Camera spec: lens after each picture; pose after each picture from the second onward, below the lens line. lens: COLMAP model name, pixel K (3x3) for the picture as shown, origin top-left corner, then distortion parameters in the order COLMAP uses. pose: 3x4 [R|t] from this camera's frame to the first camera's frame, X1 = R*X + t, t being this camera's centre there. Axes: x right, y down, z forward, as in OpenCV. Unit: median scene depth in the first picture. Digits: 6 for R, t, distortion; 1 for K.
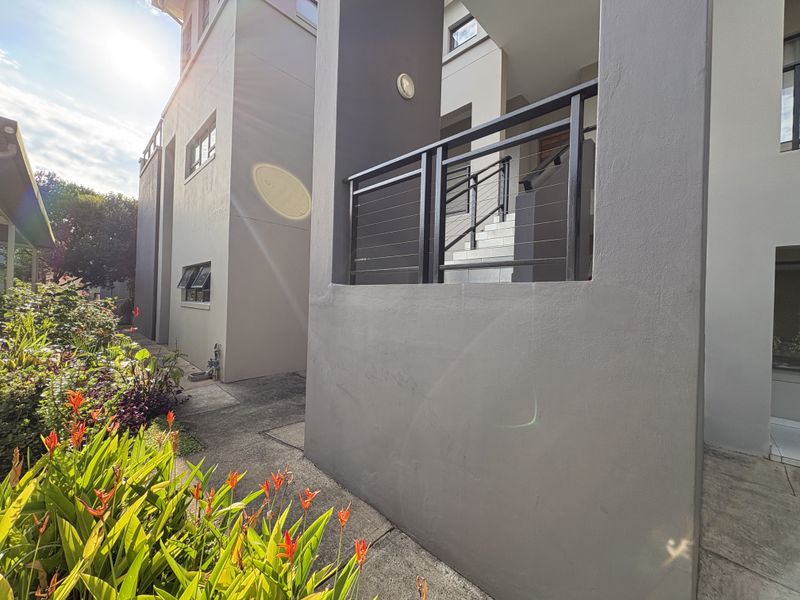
lens RADIAL K [[320.8, 0, 399.7], [0, 320.8, 299.2], [0, 0, 1]] dist [-0.004168, 0.000650]
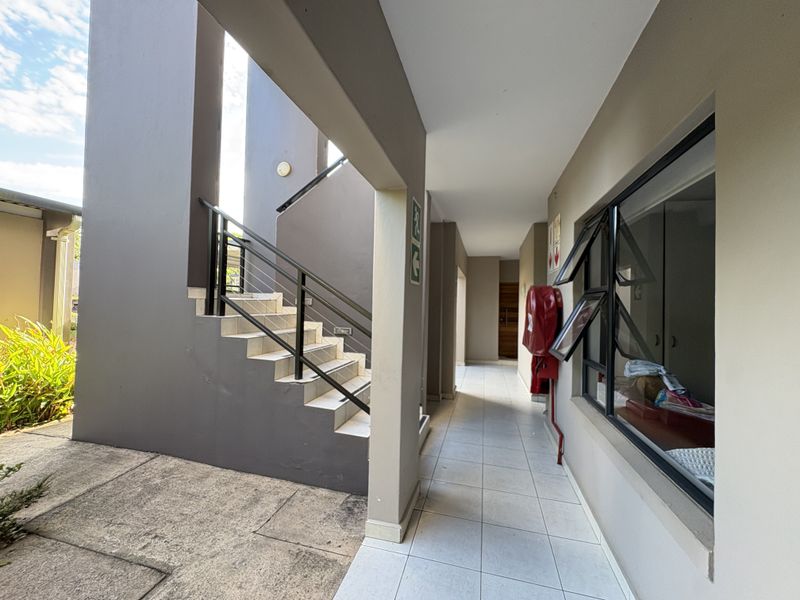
lens RADIAL K [[320.8, 0, 399.2], [0, 320.8, 300.1], [0, 0, 1]] dist [-0.004168, 0.000650]
pose [[0.485303, -0.035029, -0.873644, 2.036832], [-0.006042, 0.999039, -0.043413, 0.084681], [0.874325, 0.026347, 0.484625, 0.889799]]
